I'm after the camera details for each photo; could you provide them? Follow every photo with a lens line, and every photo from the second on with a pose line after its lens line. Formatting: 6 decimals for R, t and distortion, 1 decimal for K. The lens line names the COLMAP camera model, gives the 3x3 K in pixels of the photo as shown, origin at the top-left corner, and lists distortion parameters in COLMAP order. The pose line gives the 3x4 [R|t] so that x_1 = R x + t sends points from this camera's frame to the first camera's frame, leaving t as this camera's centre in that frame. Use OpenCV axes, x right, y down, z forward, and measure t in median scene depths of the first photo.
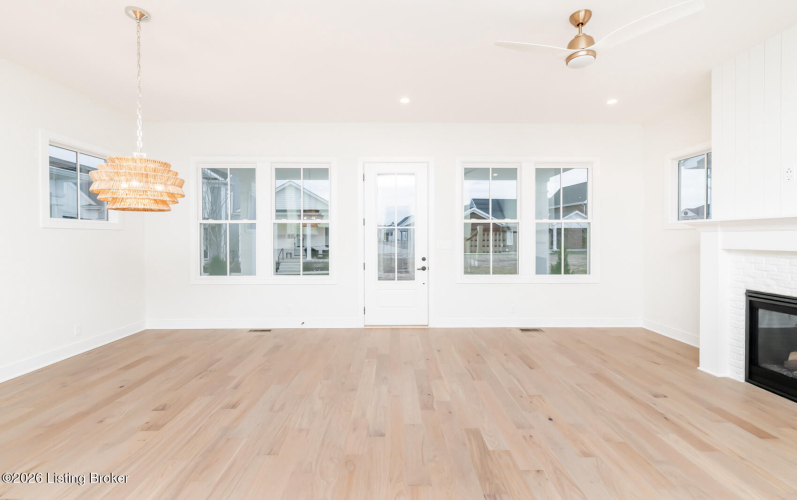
lens RADIAL K [[351.1, 0, 399.4], [0, 351.1, 242.5], [0, 0, 1]] dist [0.002017, -0.000146]
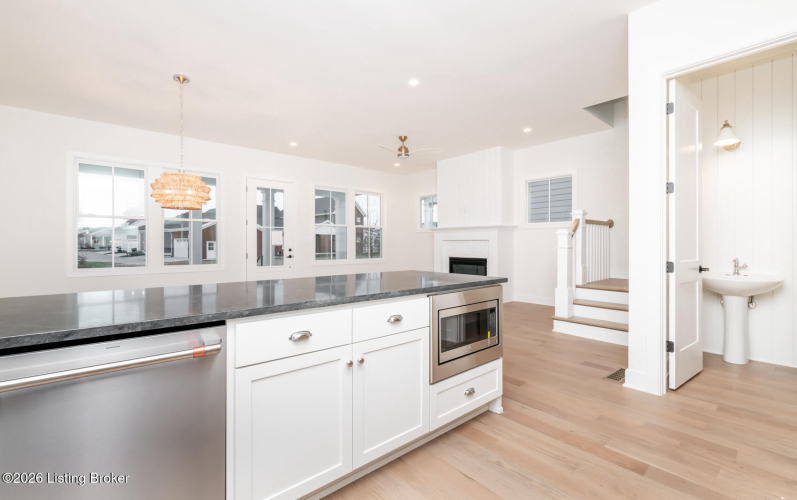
lens RADIAL K [[351.1, 0, 403.8], [0, 351.1, 247.6], [0, 0, 1]] dist [0.002017, -0.000146]
pose [[0.761684, -0.007702, 0.647902, -0.839369], [0.009225, 0.999957, 0.001041, 0.066664], [-0.647882, 0.005184, 0.761723, -0.653070]]
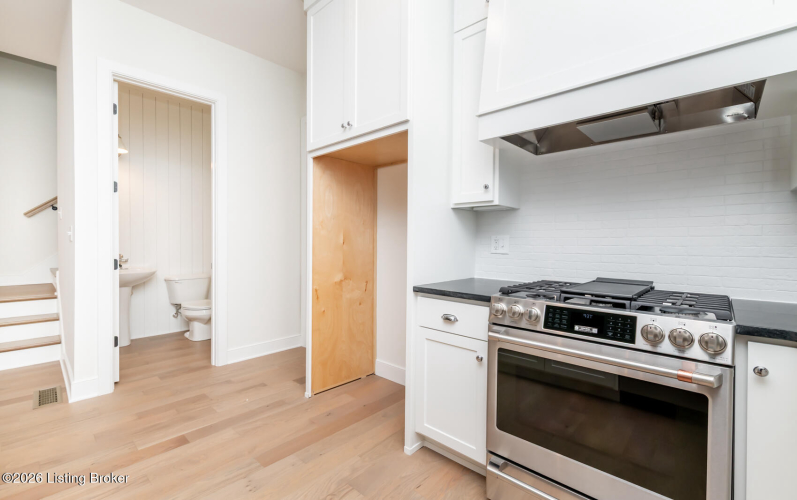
lens RADIAL K [[351.1, 0, 396.4], [0, 351.1, 245.0], [0, 0, 1]] dist [0.002017, -0.000146]
pose [[-0.716450, -0.009008, 0.697581, -0.913593], [0.009868, 0.999686, 0.023044, 0.059100], [-0.697569, 0.023394, -0.716136, -0.256426]]
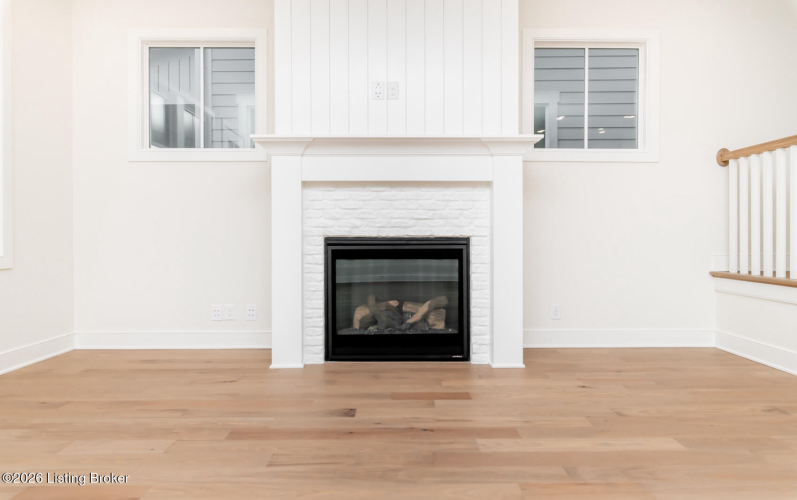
lens RADIAL K [[511.6, 0, 401.5], [0, 511.6, 242.1], [0, 0, 1]] dist [-0.002150, -0.001189]
pose [[0.000787, -0.007233, 0.999974, -0.092257], [0.013950, 0.999877, 0.007221, 0.144482], [-0.999902, 0.013944, 0.000888, 0.865568]]
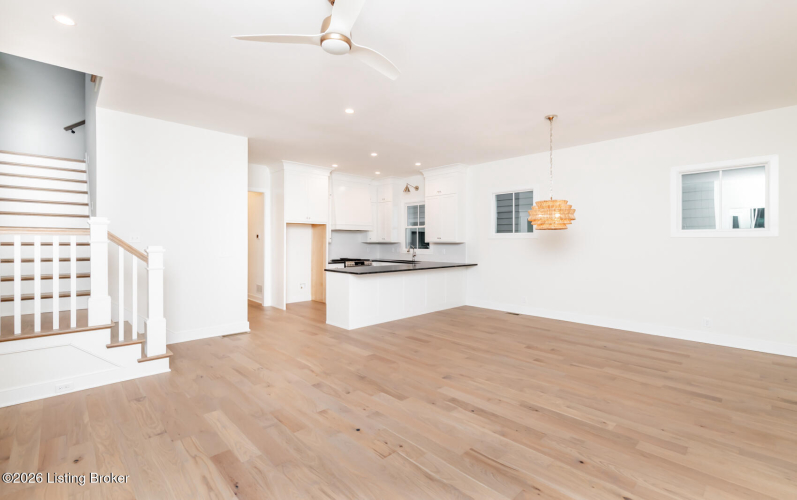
lens RADIAL K [[351.1, 0, 398.8], [0, 351.1, 244.1], [0, 0, 1]] dist [0.002017, -0.000146]
pose [[-0.731321, 0.004274, -0.682020, 0.849826], [-0.009415, 0.999822, 0.016362, -0.035588], [0.681969, 0.018387, -0.731150, 1.493054]]
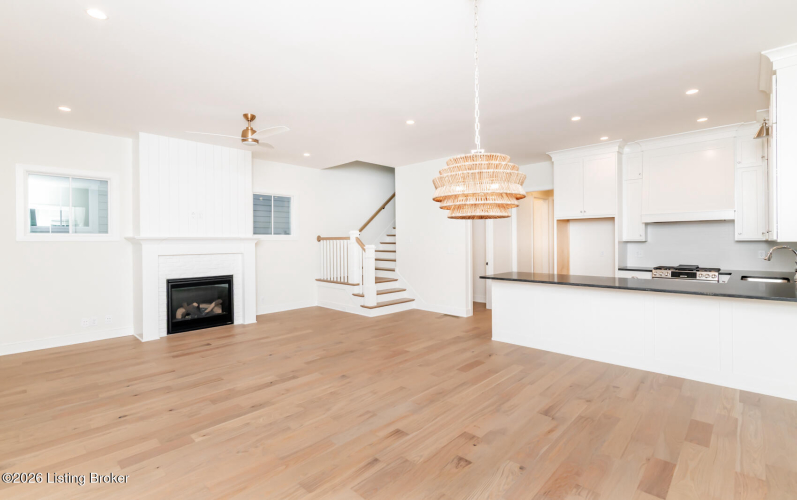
lens RADIAL K [[360.1, 0, 400.9], [0, 360.1, 242.9], [0, 0, 1]] dist [-0.004223, -0.000561]
pose [[-0.714365, 0.005015, 0.699755, -1.022724], [0.019213, 0.999738, 0.012449, -0.038251], [-0.699509, 0.022338, -0.714274, 1.481285]]
